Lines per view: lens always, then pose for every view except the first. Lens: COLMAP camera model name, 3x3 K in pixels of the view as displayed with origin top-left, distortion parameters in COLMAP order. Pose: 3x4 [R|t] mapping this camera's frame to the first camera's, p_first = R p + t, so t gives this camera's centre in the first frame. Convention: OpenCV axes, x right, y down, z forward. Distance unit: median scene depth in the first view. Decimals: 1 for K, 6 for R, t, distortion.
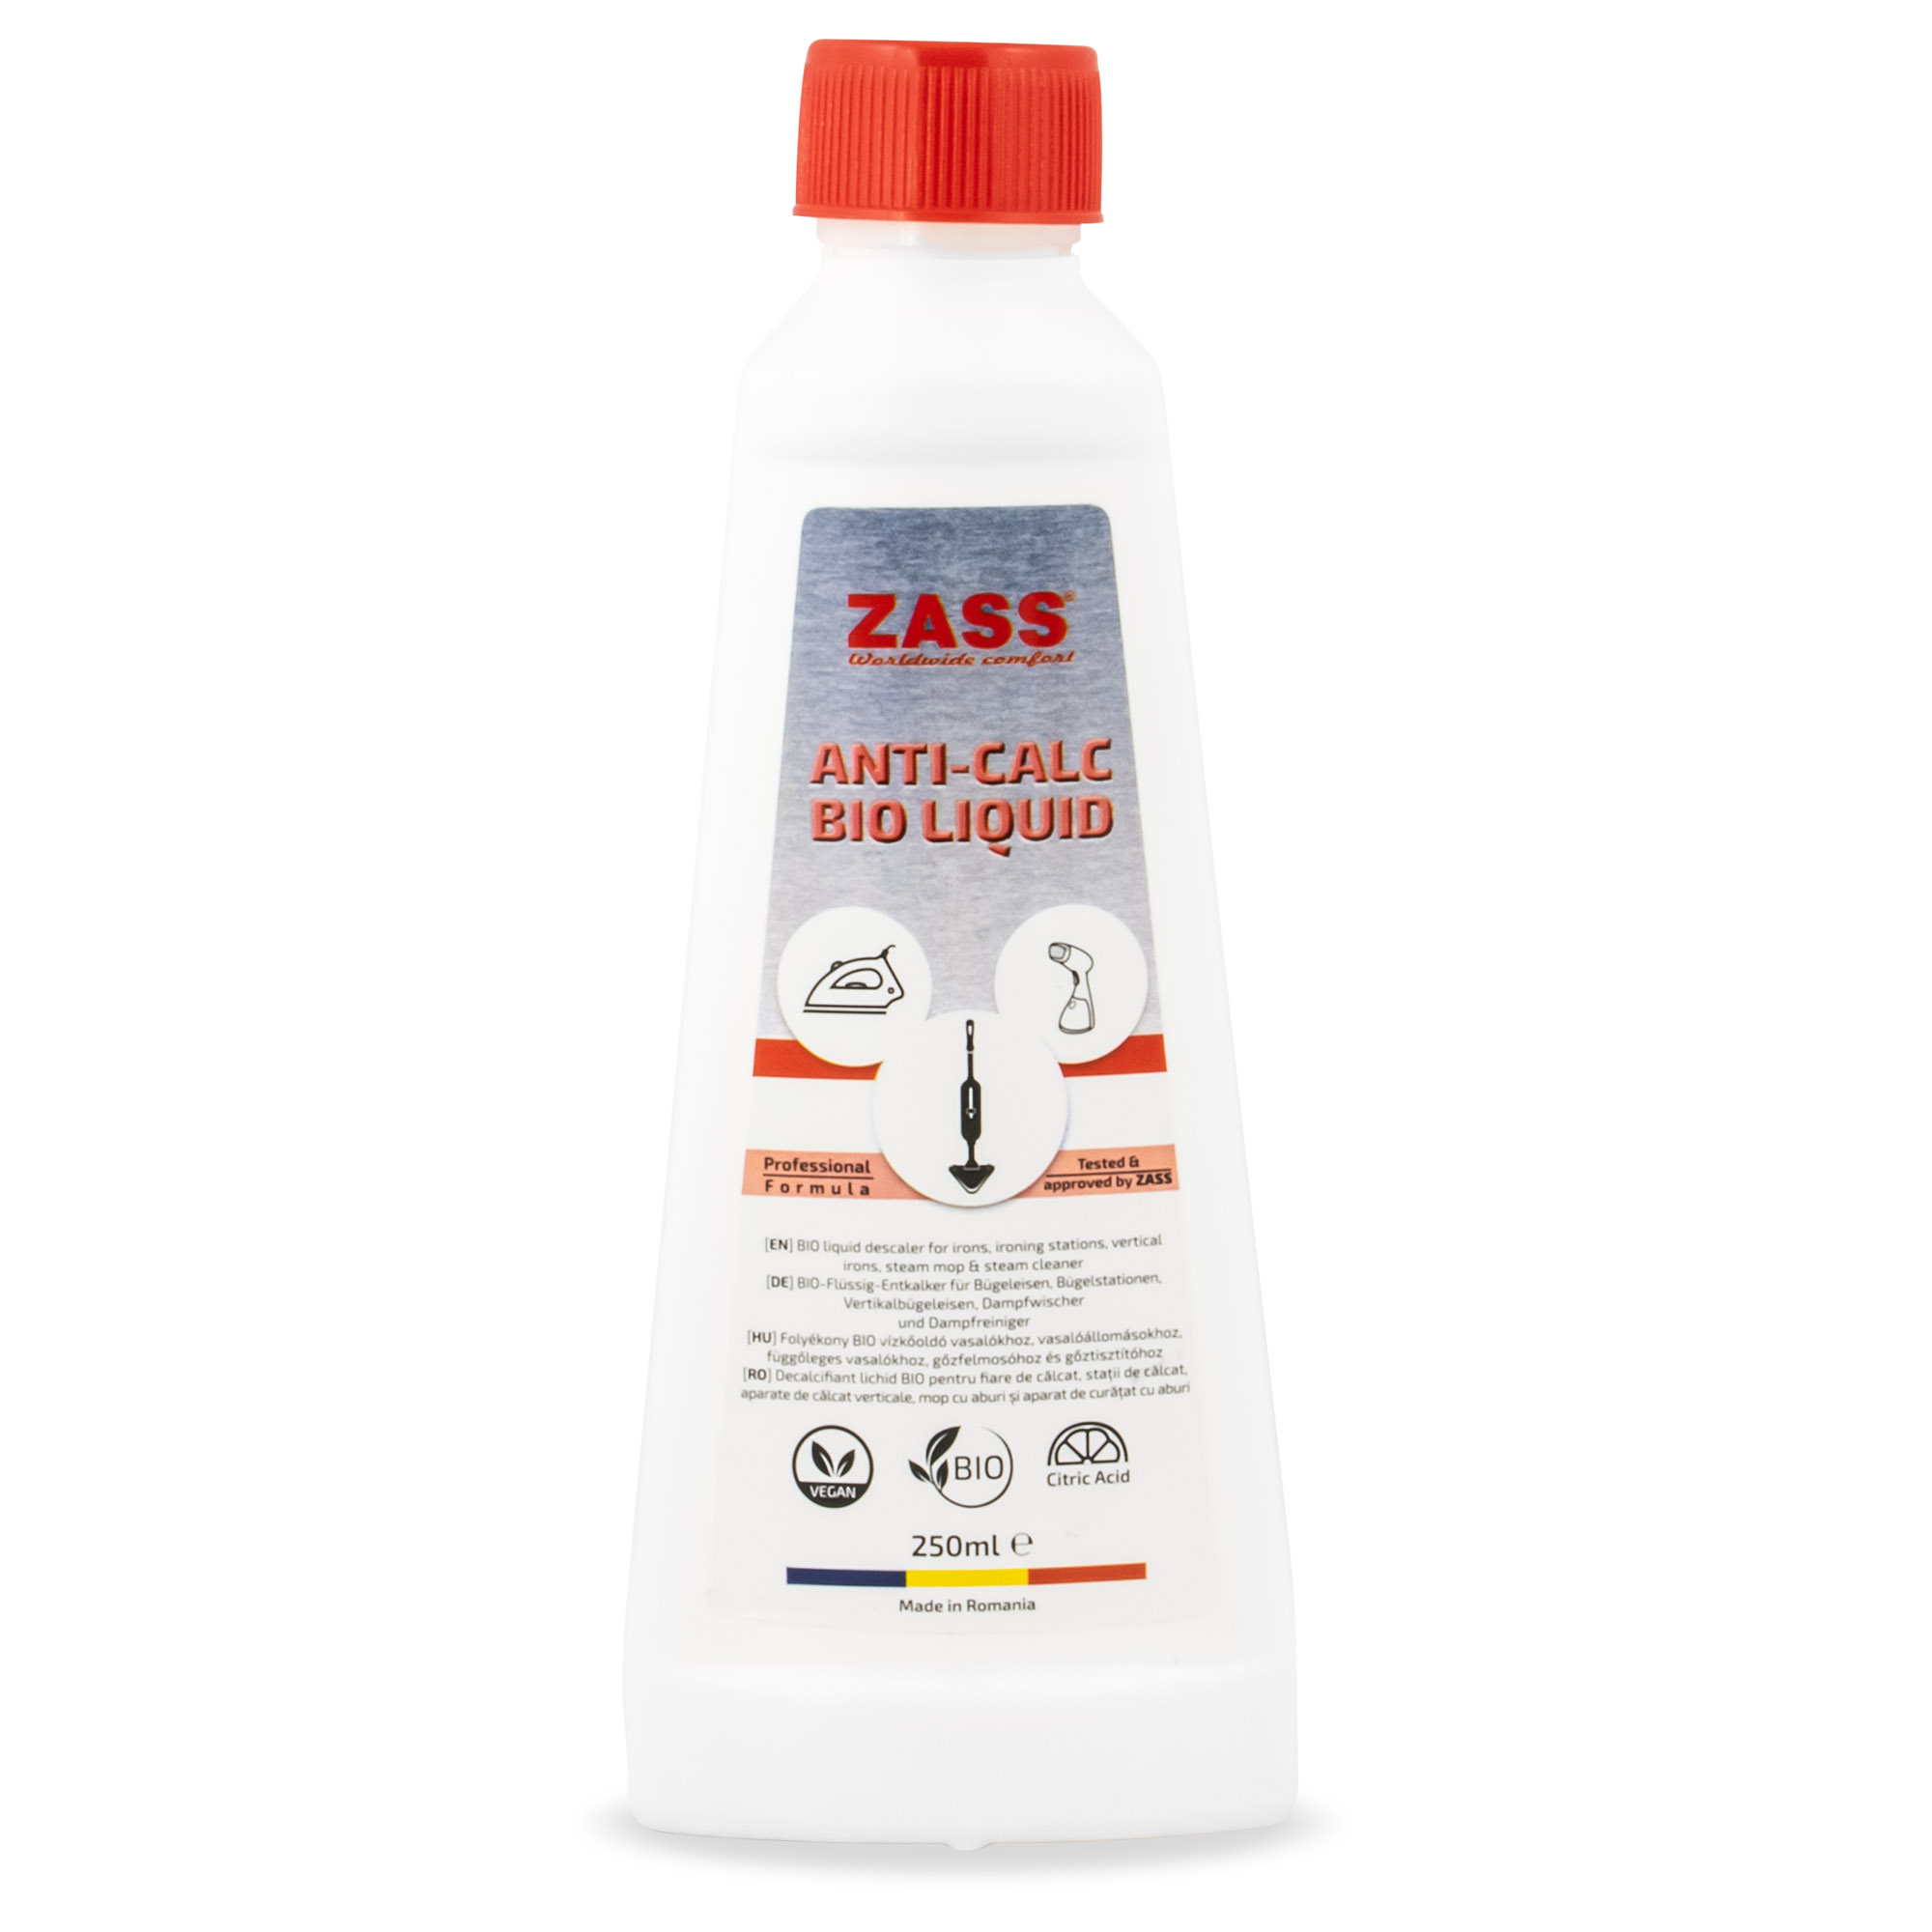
lens RADIAL K [[9369.6, 0, 966.0], [0, 9369.6, 966.0], [0, 0, 1]] dist [-0.075238, -3.335101]
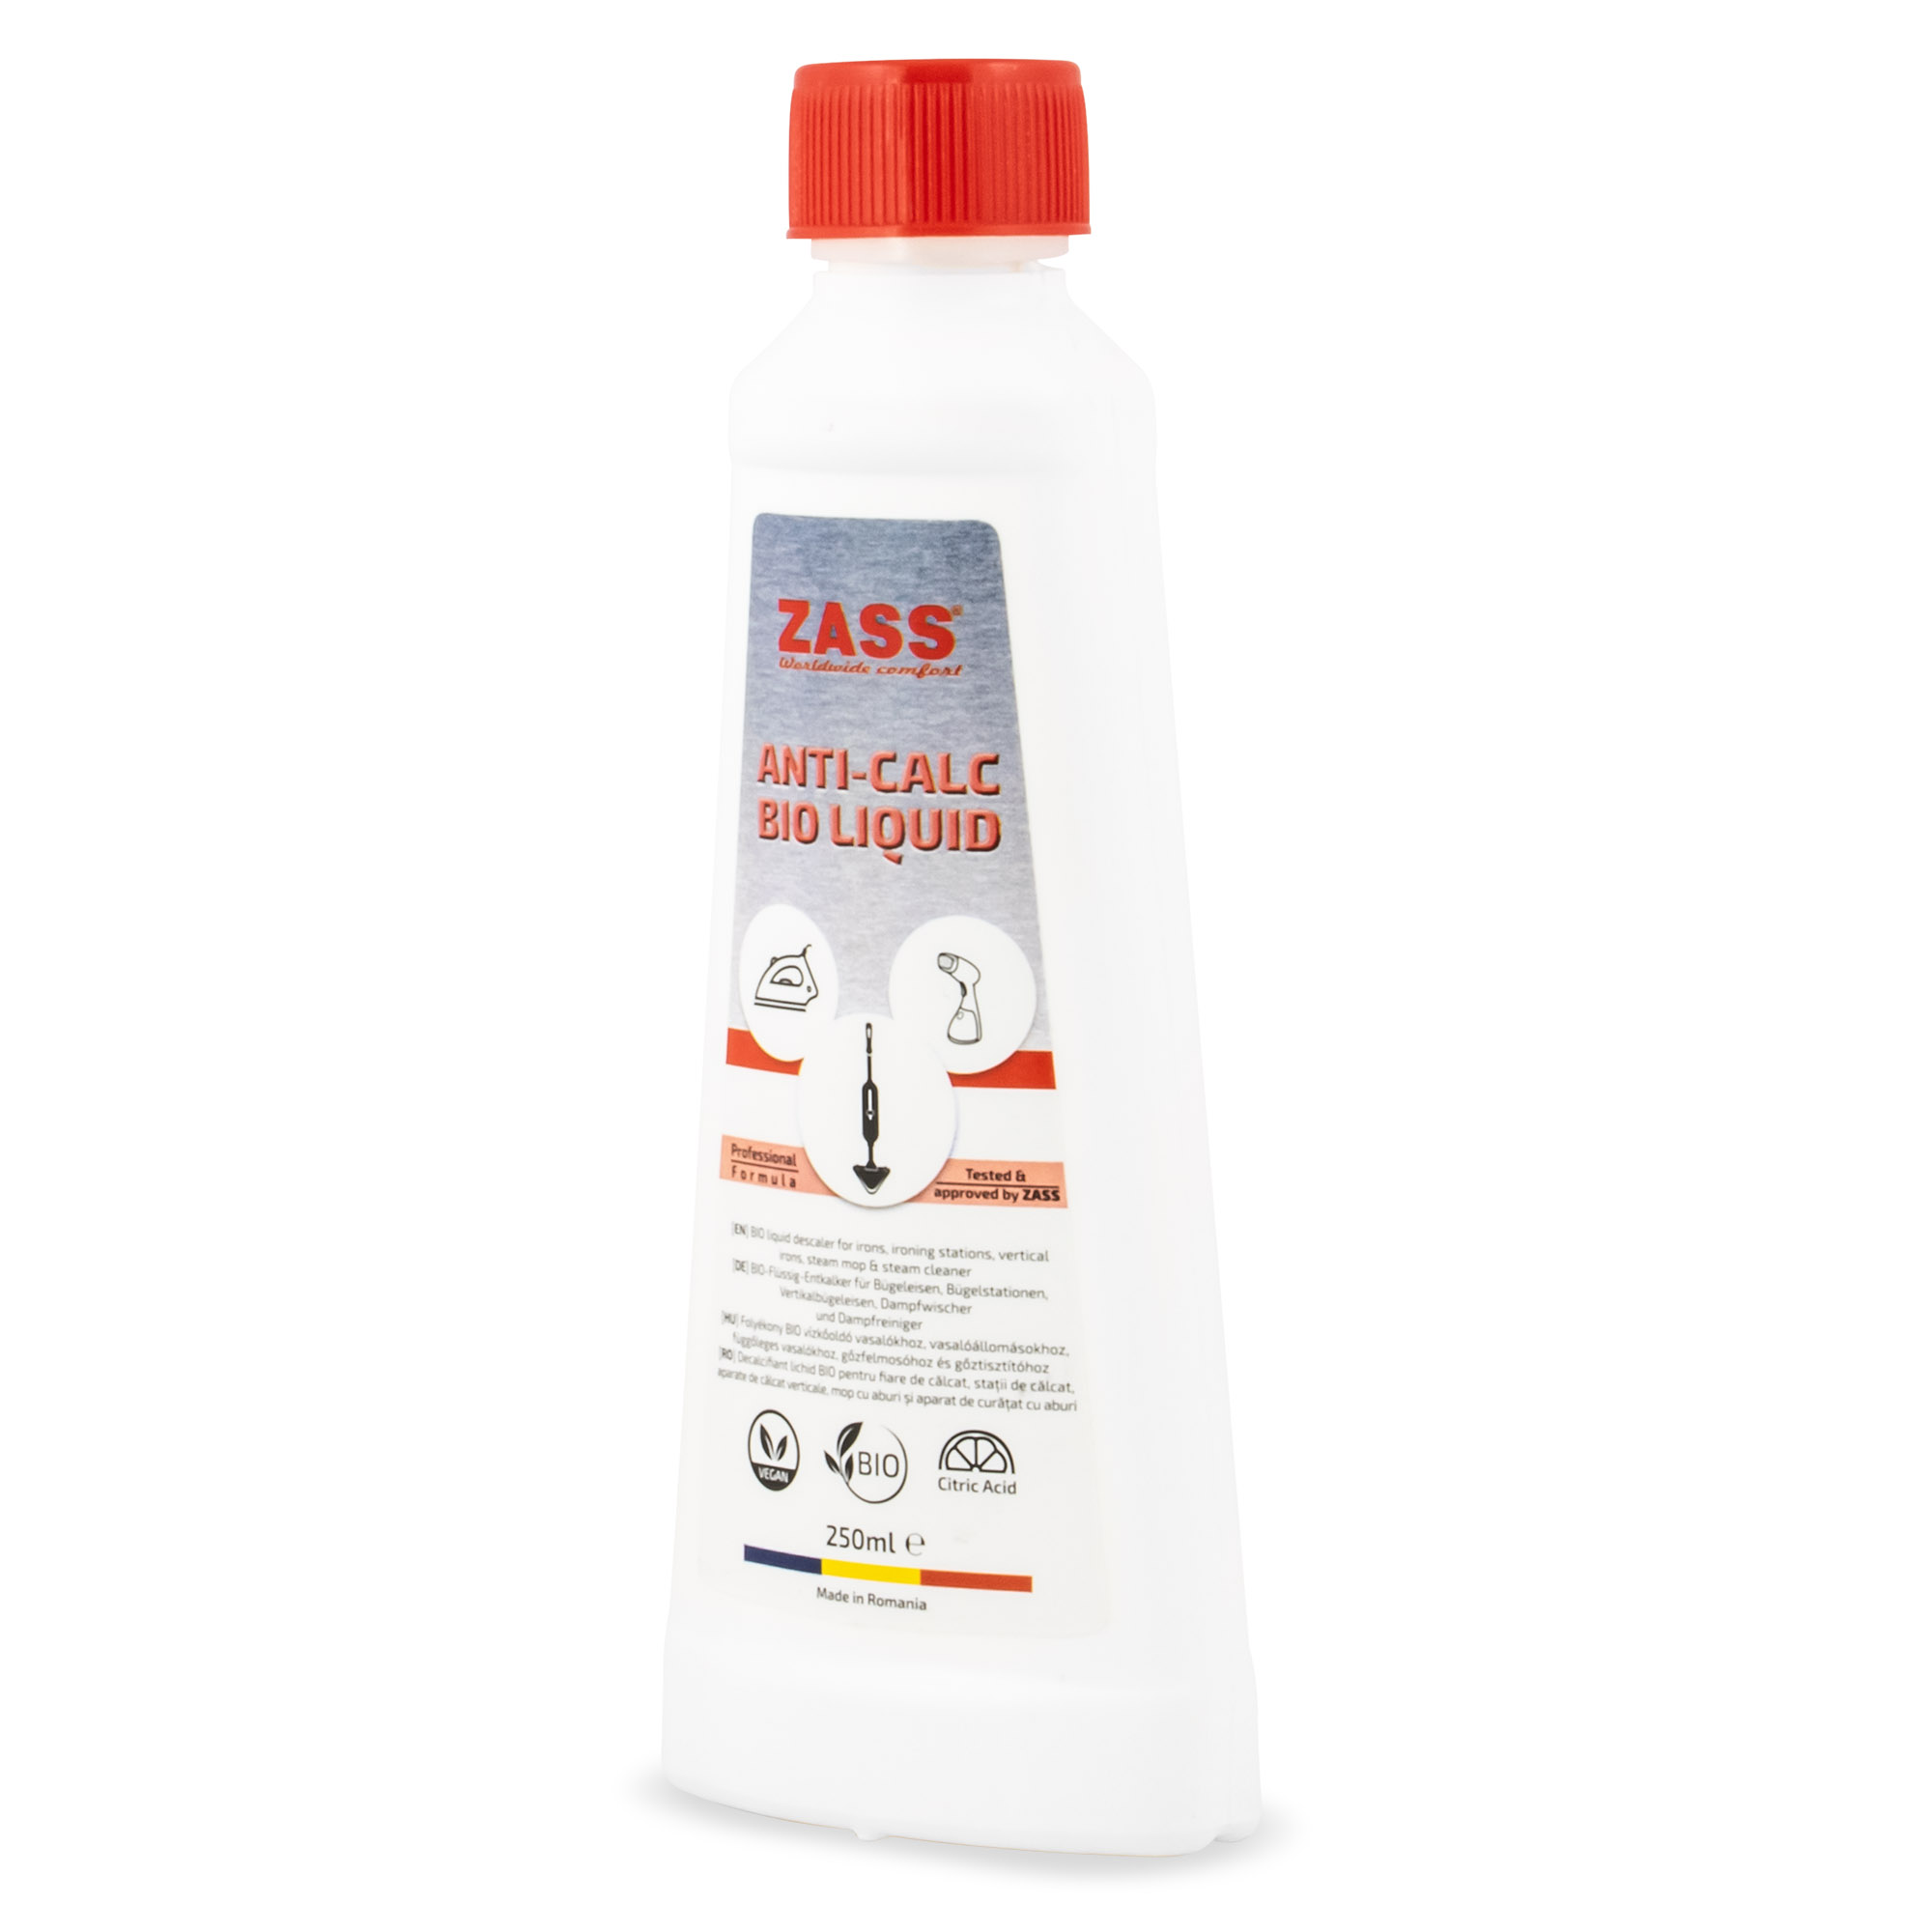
lens RADIAL K [[9369.6, 0, 966.0], [0, 9369.6, 966.0], [0, 0, 1]] dist [-0.075238, -3.335101]
pose [[0.812974, 0.066404, -0.578501, 0.594502], [-0.063969, 0.997648, 0.024619, -0.026019], [0.578775, 0.016991, 0.815310, 0.177515]]
